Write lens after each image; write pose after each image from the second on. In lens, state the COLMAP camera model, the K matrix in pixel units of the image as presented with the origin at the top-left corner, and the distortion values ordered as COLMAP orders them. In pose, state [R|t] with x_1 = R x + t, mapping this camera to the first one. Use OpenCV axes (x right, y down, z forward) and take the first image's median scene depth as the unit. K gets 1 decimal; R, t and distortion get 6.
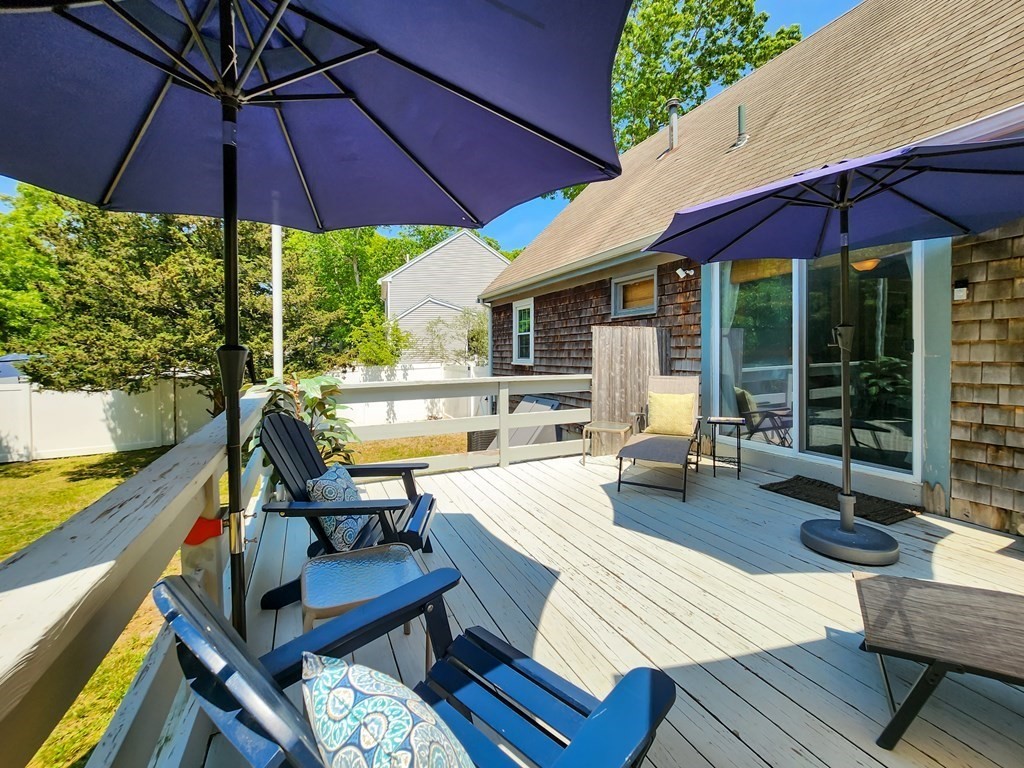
lens RADIAL K [[437.3, 0, 506.4], [0, 437.3, 379.5], [0, 0, 1]] dist [-0.006771, 0.004086]
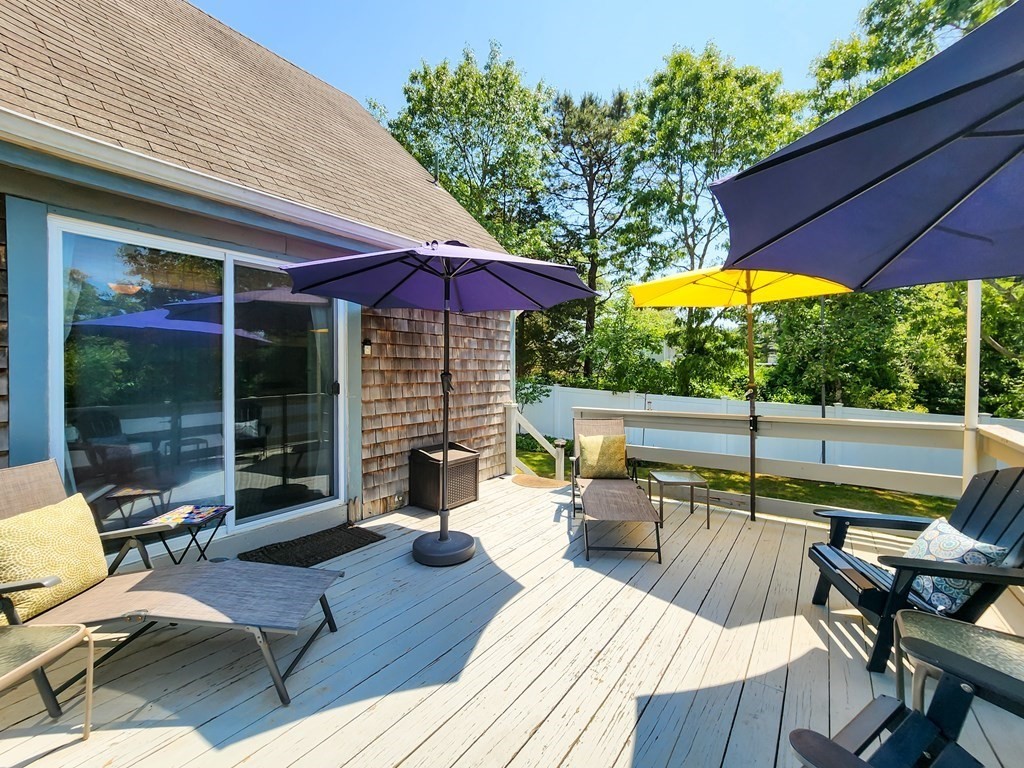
lens RADIAL K [[437.3, 0, 515.5], [0, 437.3, 382.7], [0, 0, 1]] dist [-0.006771, 0.004086]
pose [[-0.489450, -0.000831, 0.872031, -0.376765], [0.066103, 0.997087, 0.038052, -0.121640], [-0.869522, 0.076269, -0.487969, 1.332510]]
